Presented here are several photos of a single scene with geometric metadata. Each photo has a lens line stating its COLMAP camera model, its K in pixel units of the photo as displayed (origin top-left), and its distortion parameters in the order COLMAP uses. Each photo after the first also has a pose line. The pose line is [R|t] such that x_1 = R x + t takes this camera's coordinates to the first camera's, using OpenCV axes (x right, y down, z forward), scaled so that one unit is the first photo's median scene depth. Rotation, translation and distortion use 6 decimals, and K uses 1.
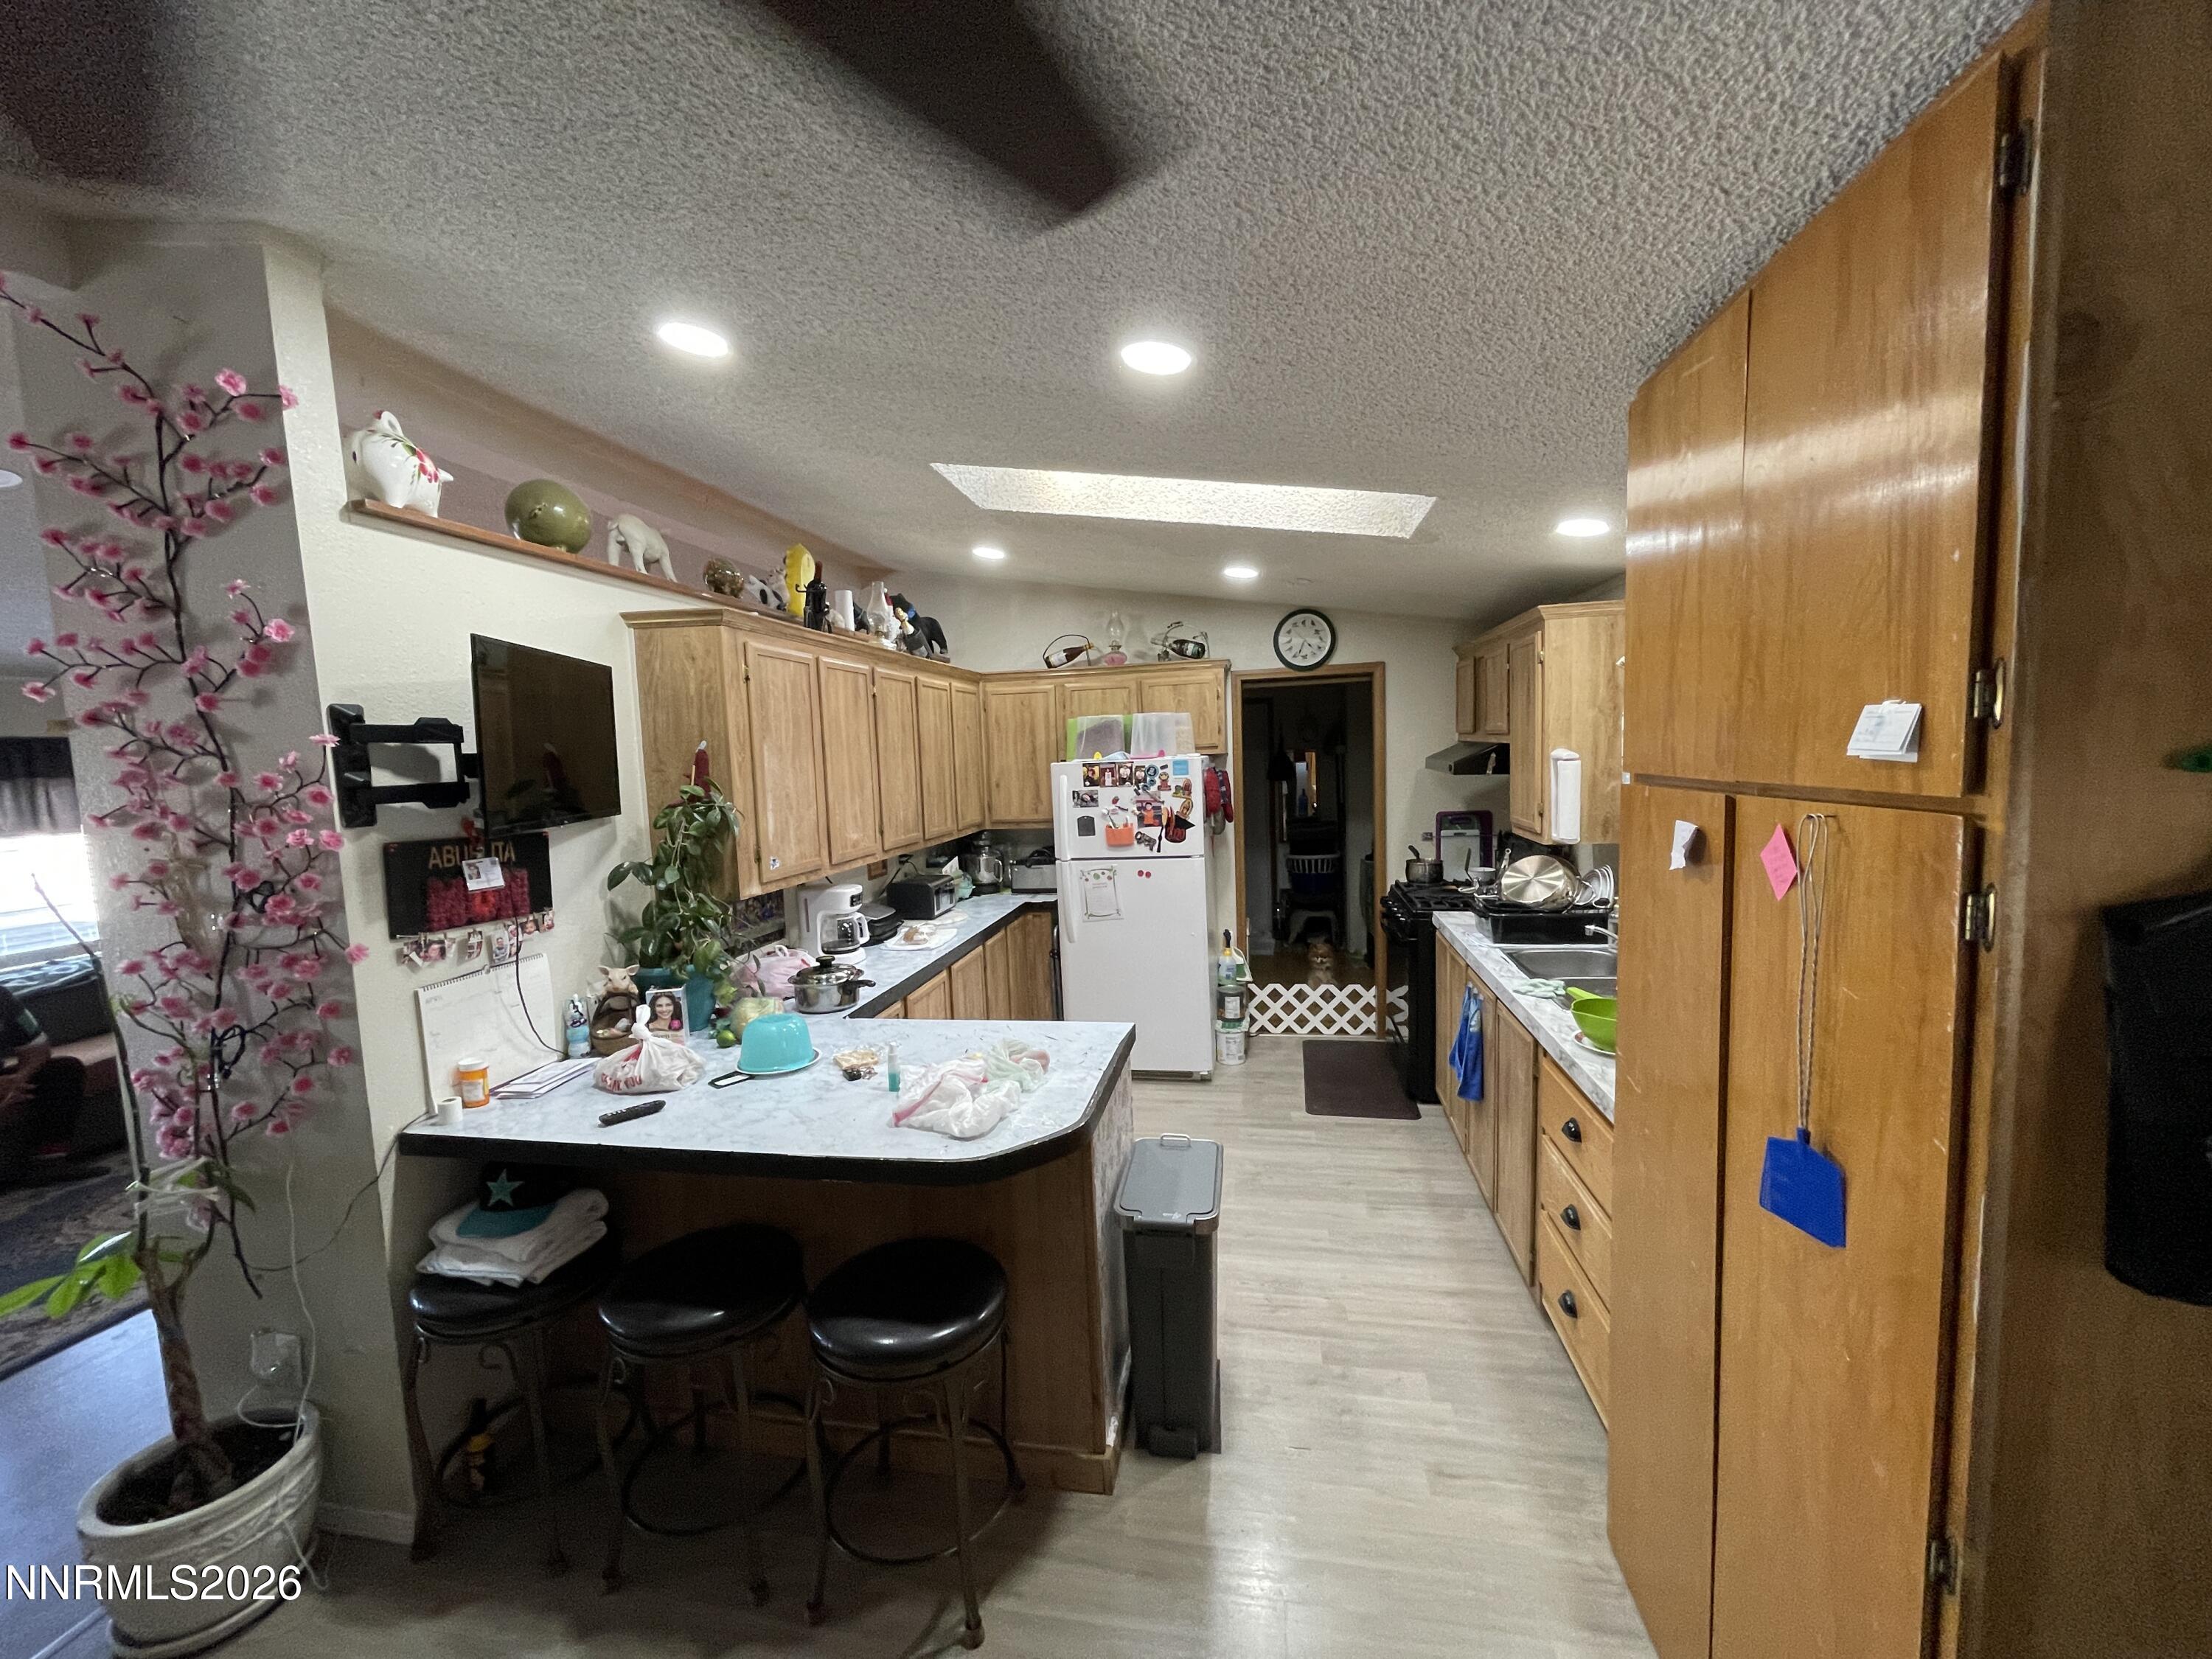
lens RADIAL K [[893.2, 0, 1107.4], [0, 893.2, 834.2], [0, 0, 1]] dist [0.010427, 0.000996]
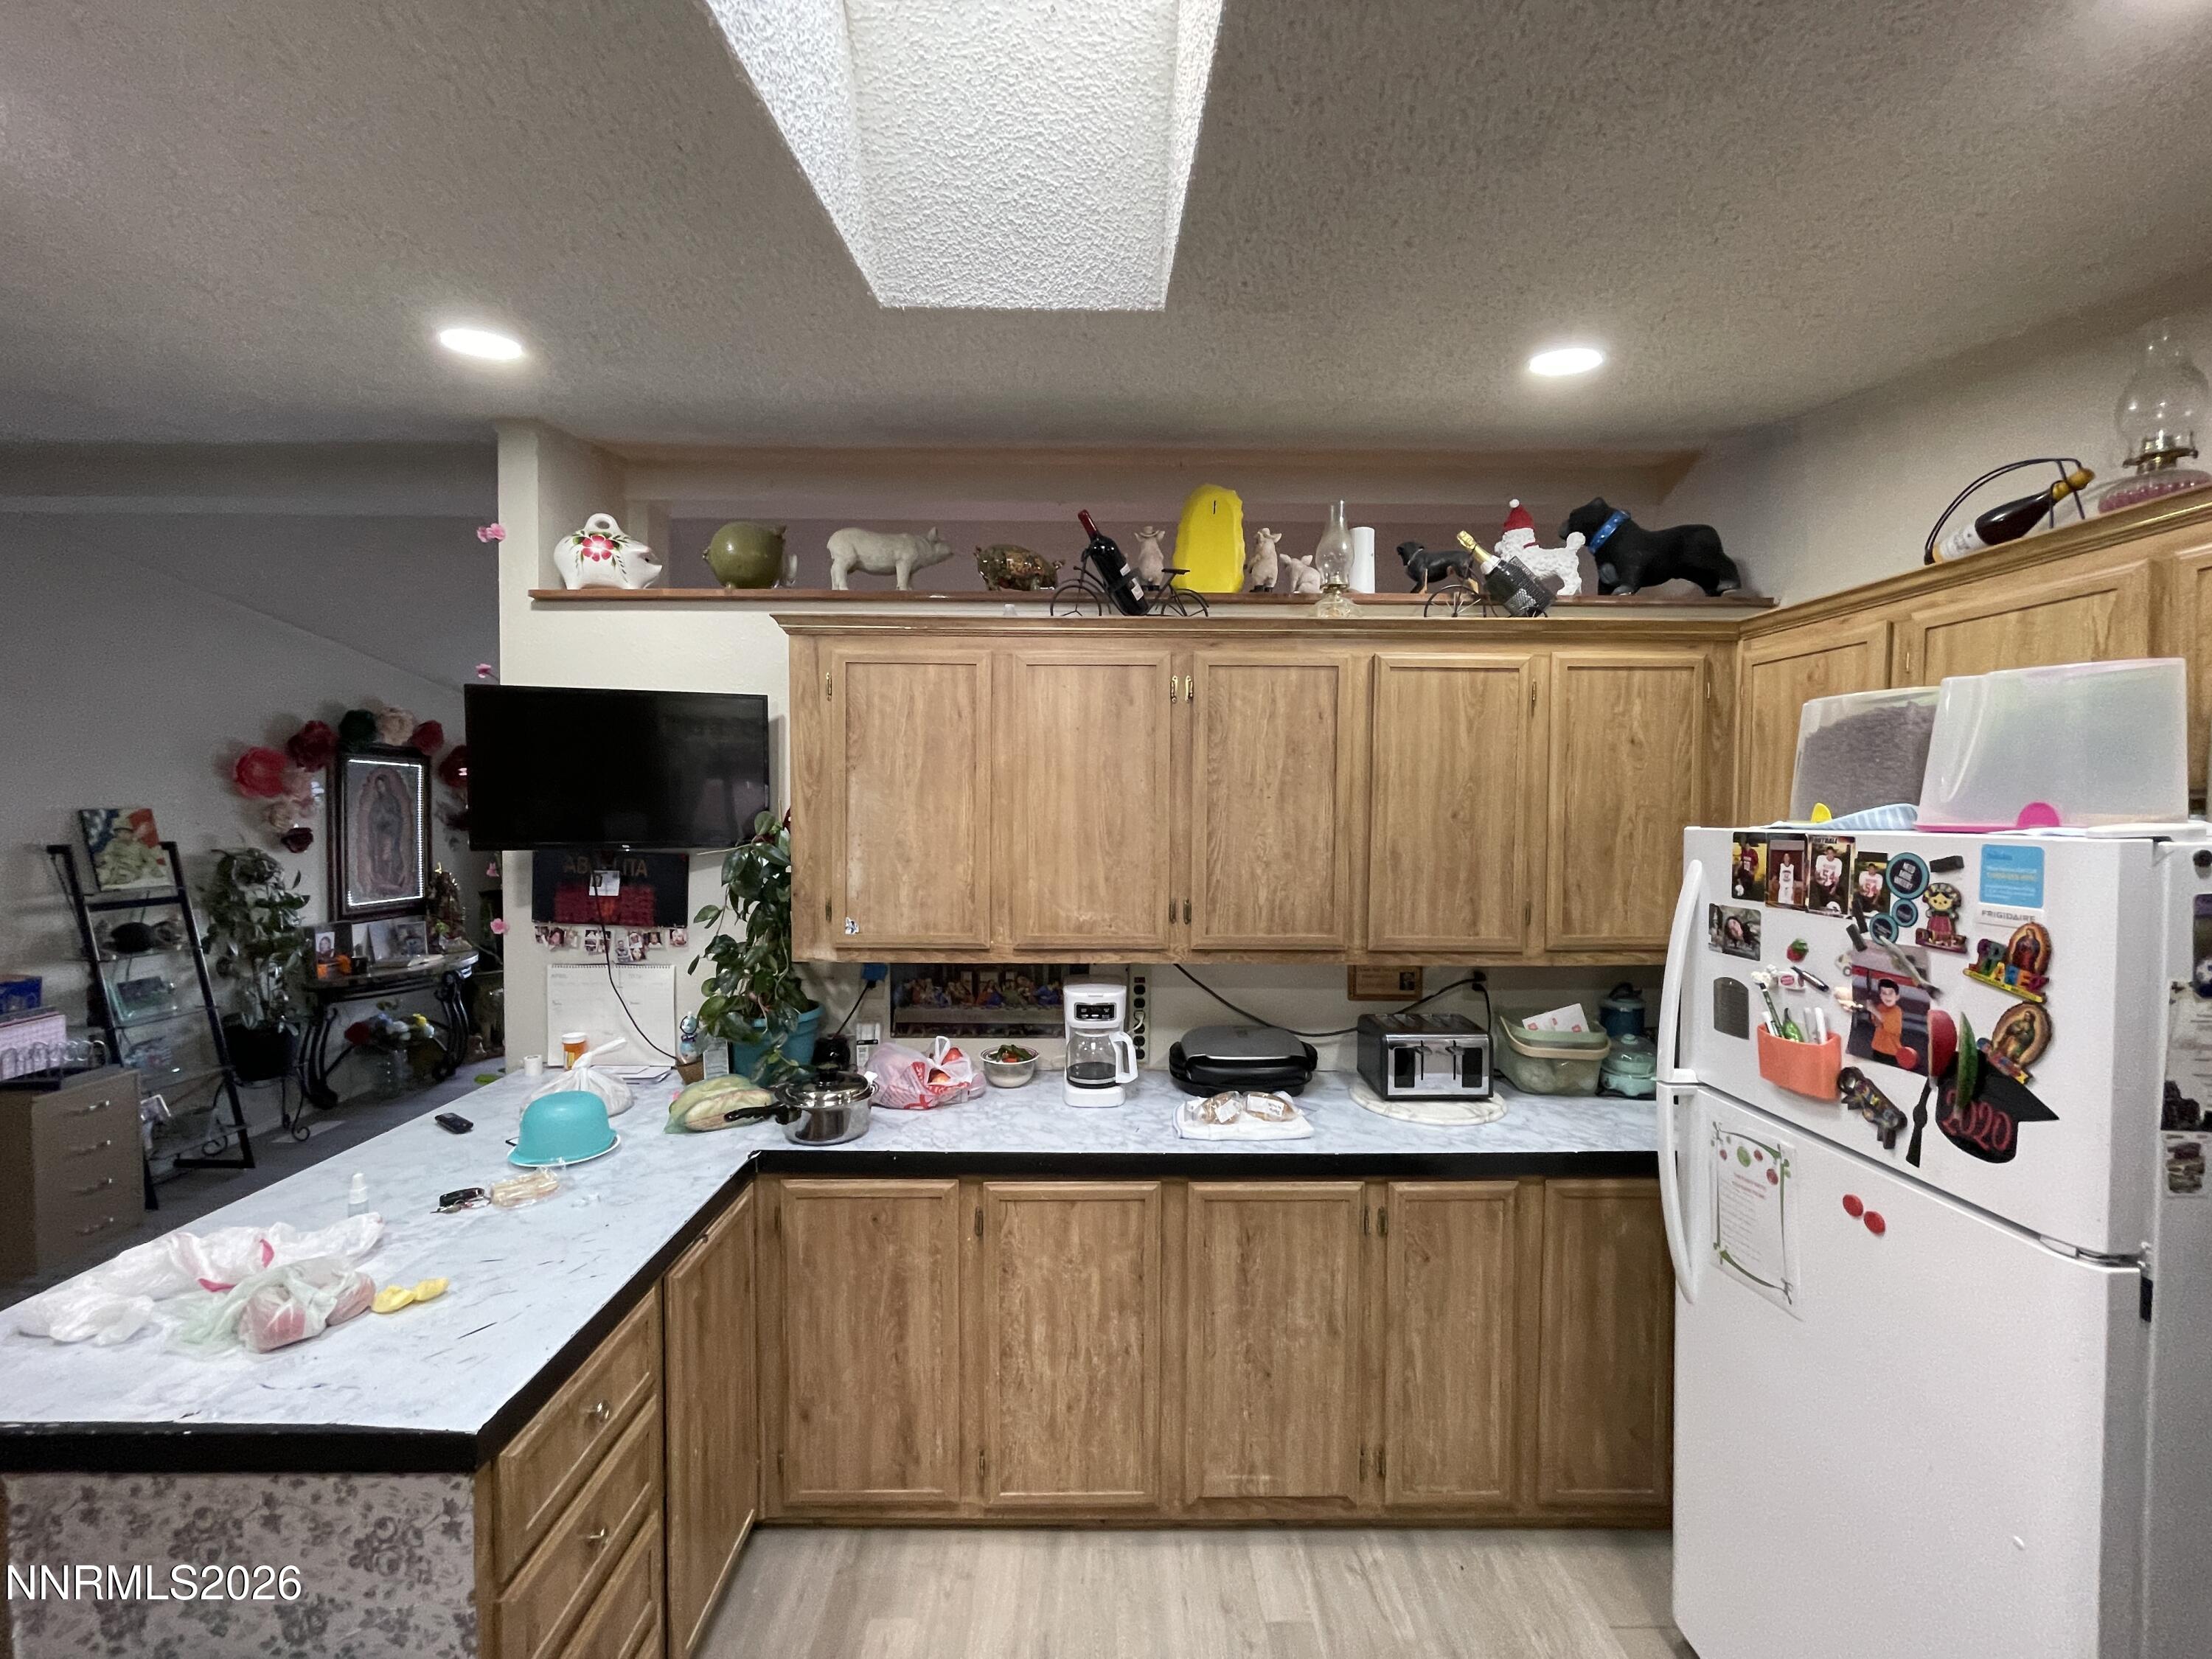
lens RADIAL K [[893.2, 0, 1105.2], [0, 893.2, 823.8], [0, 0, 1]] dist [0.010427, 0.000996]
pose [[0.193168, 0.058881, -0.979397, 0.281778], [-0.101945, 0.994000, 0.039652, -0.071934], [0.975855, 0.092185, 0.198011, 0.685038]]
